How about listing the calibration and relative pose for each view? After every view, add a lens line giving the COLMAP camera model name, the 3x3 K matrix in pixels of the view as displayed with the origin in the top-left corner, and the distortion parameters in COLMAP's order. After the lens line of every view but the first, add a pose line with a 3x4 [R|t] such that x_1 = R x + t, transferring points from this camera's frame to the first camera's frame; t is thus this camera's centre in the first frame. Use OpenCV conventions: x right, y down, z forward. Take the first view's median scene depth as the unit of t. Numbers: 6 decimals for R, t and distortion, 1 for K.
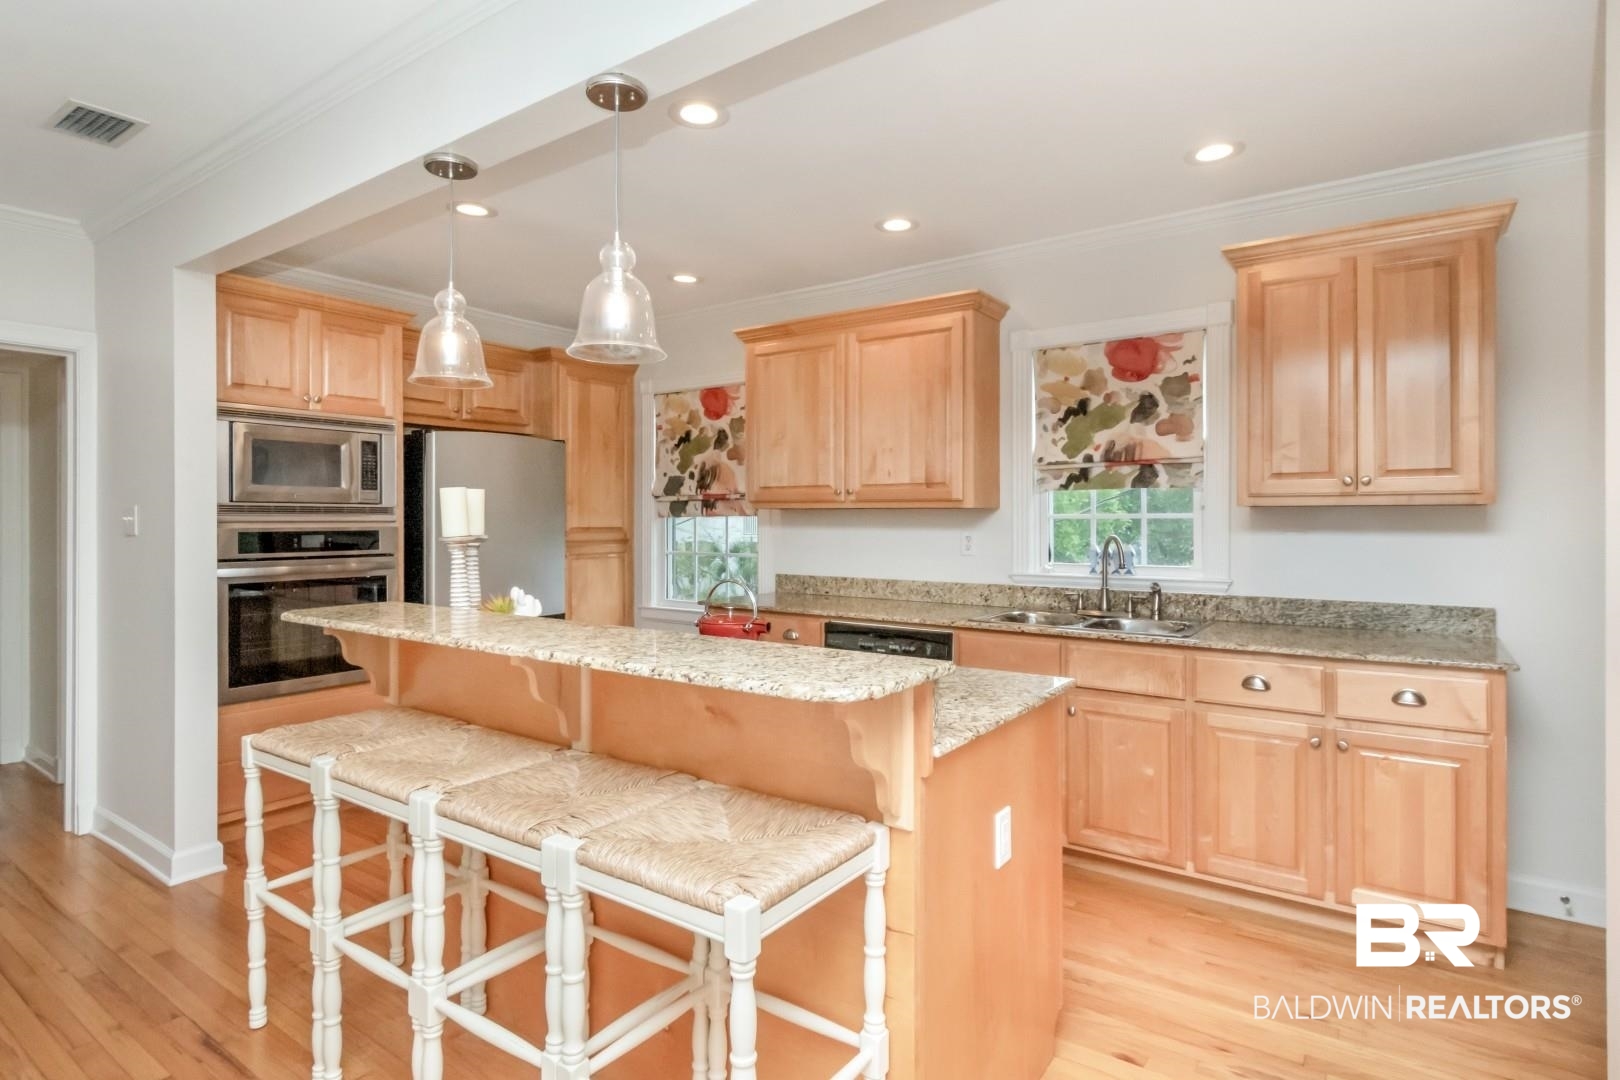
lens RADIAL K [[859.6, 0, 810.8], [0, 859.6, 518.0], [0, 0, 1]] dist [0.002663, -0.000076]
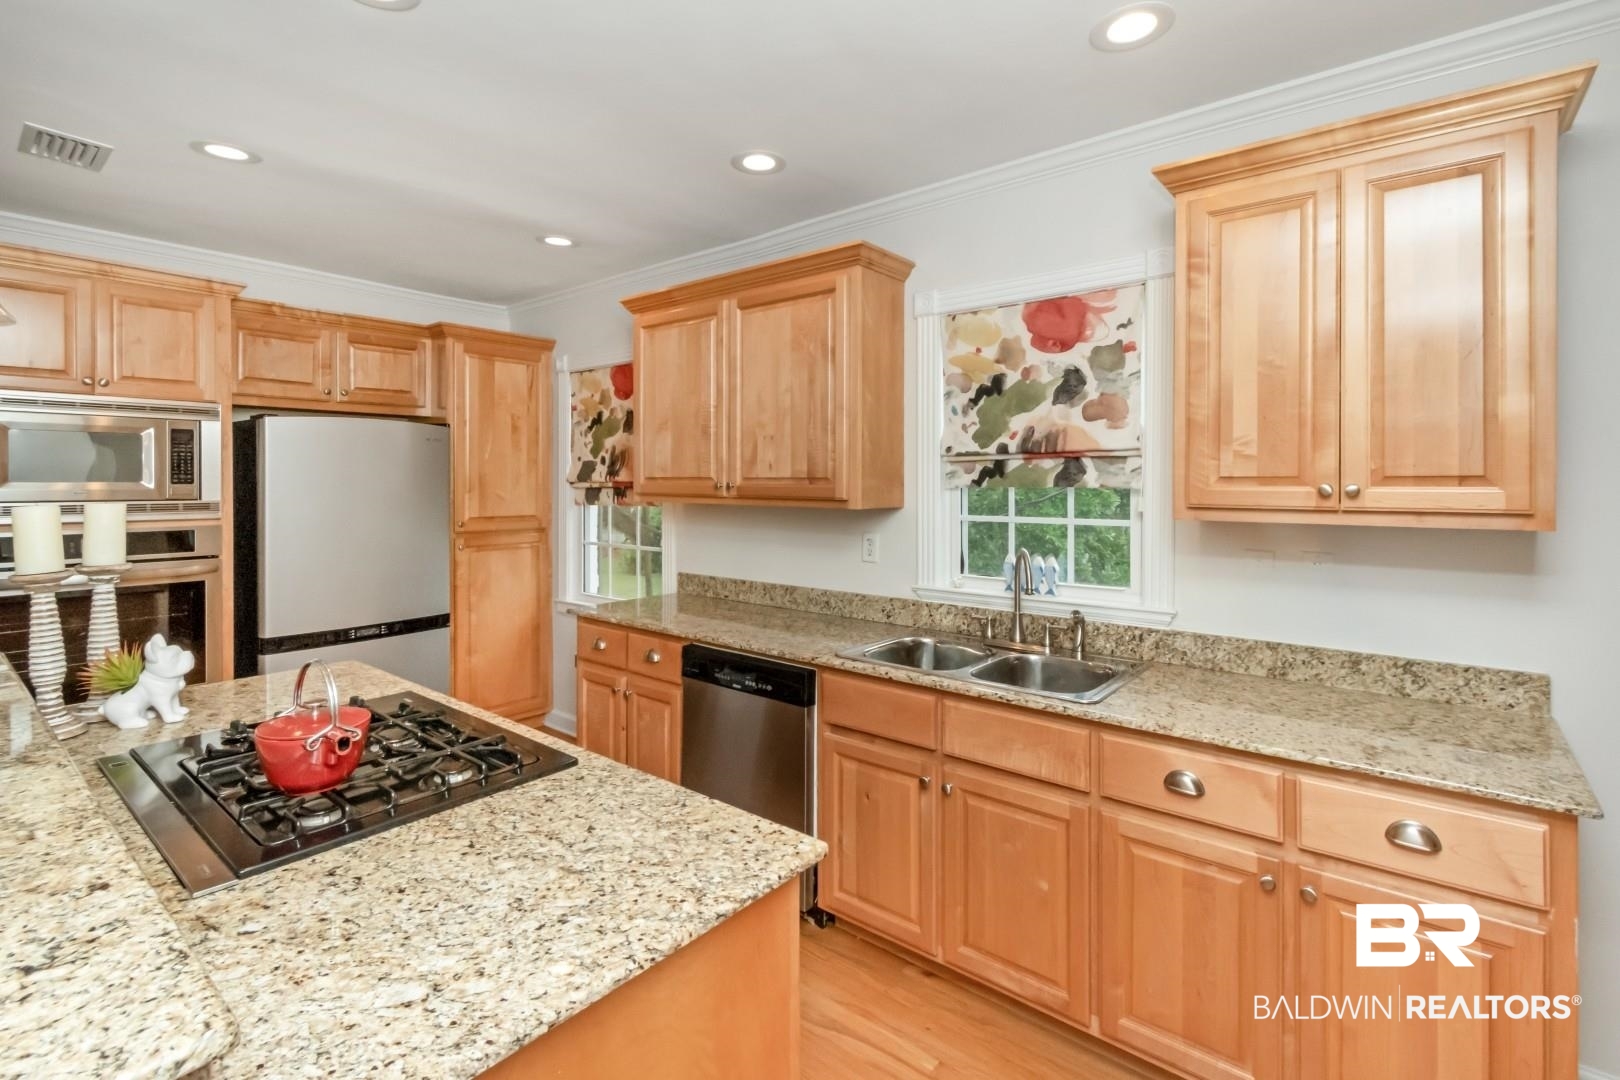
lens RADIAL K [[765.8, 0, 813.4], [0, 765.8, 485.6], [0, 0, 1]] dist [0.004549, -0.001022]
pose [[0.997518, 0.002084, -0.070380, 0.194894], [-0.001545, 0.999969, 0.007706, -0.039690], [0.070393, -0.007578, 0.997491, 0.269574]]
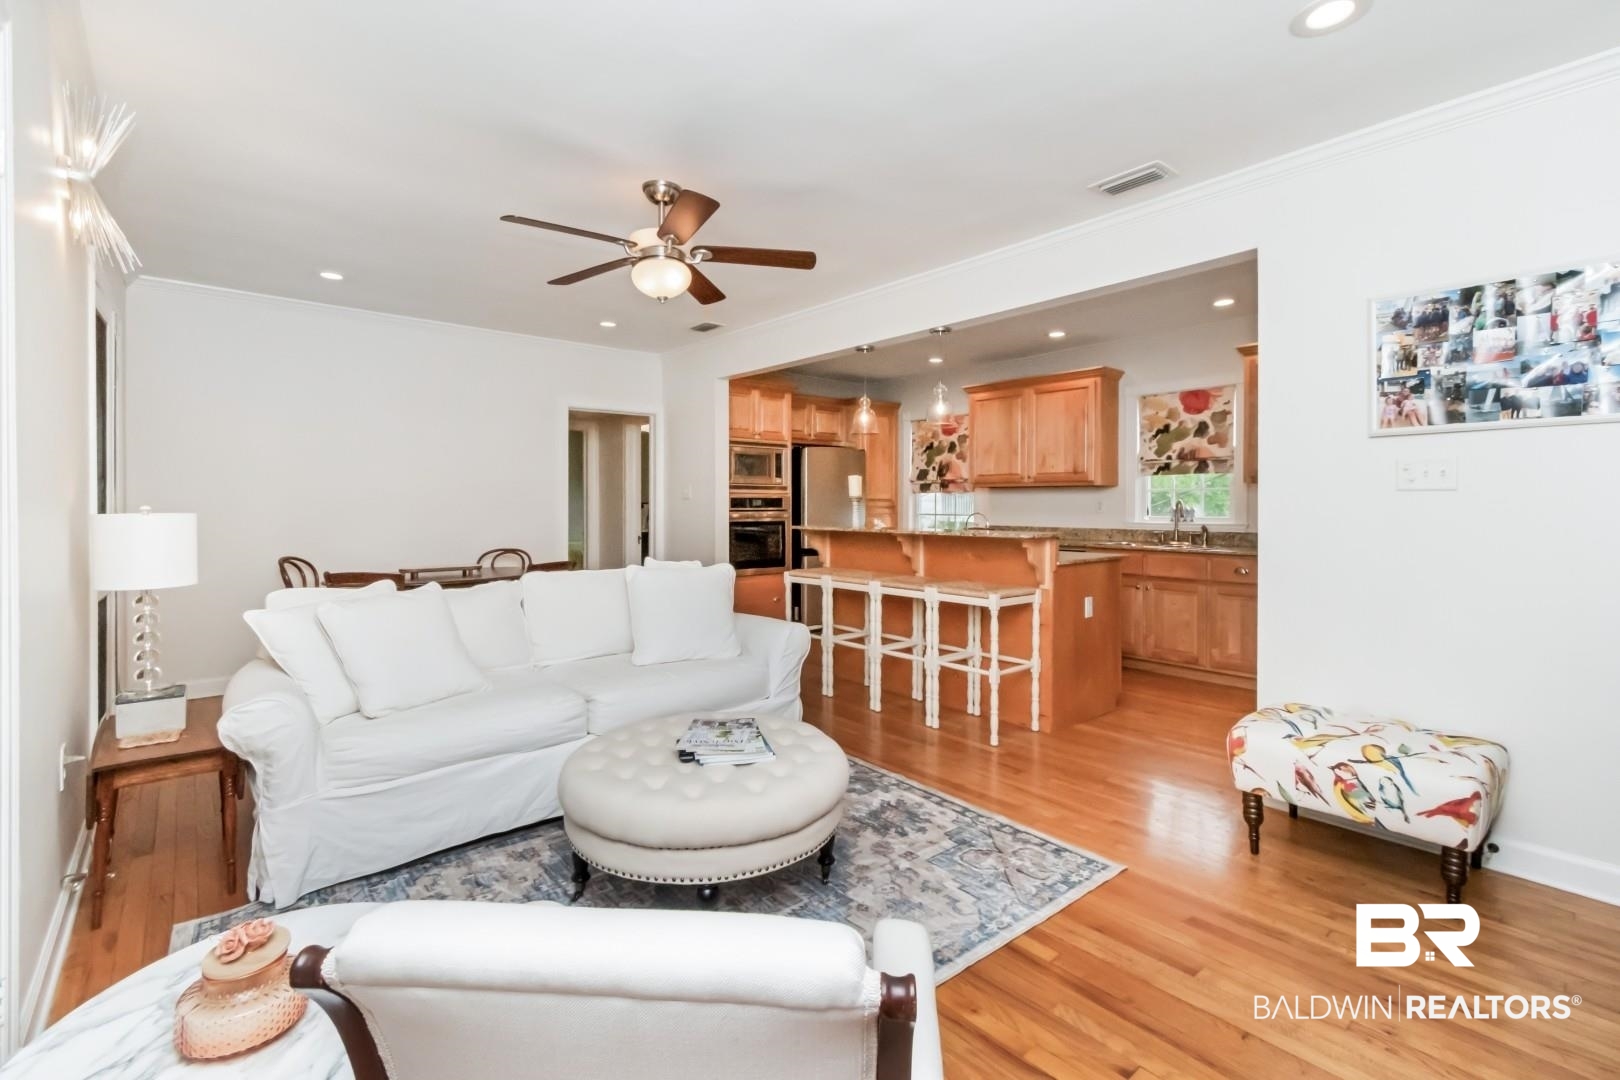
lens RADIAL K [[765.8, 0, 799.7], [0, 765.8, 509.0], [0, 0, 1]] dist [0.004549, -0.001022]
pose [[0.968416, 0.003810, -0.249311, -0.023415], [-0.002239, 0.999976, 0.006585, 0.029010], [0.249330, -0.005819, 0.968401, -0.729640]]
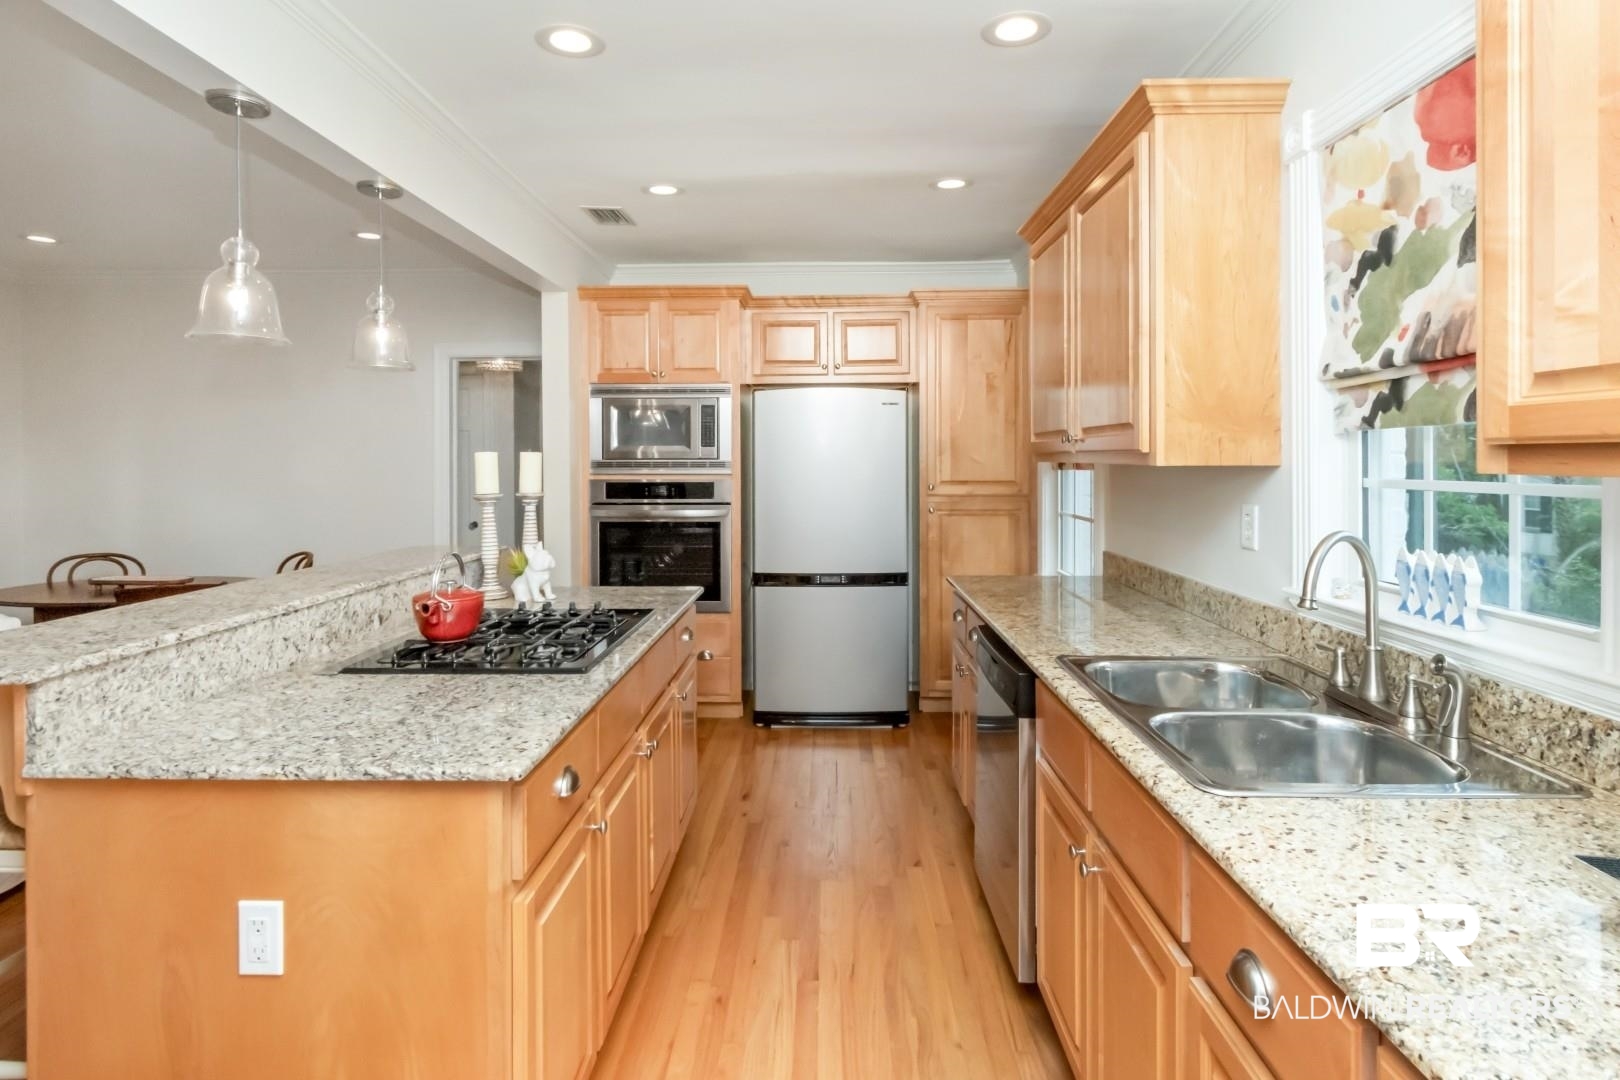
lens RADIAL K [[859.6, 0, 790.8], [0, 859.6, 464.1], [0, 0, 1]] dist [0.002663, -0.000076]
pose [[0.545370, 0.003400, -0.838188, 0.528935], [0.004107, 0.999969, 0.006728, -0.017625], [0.838185, -0.007112, 0.545339, 0.481720]]
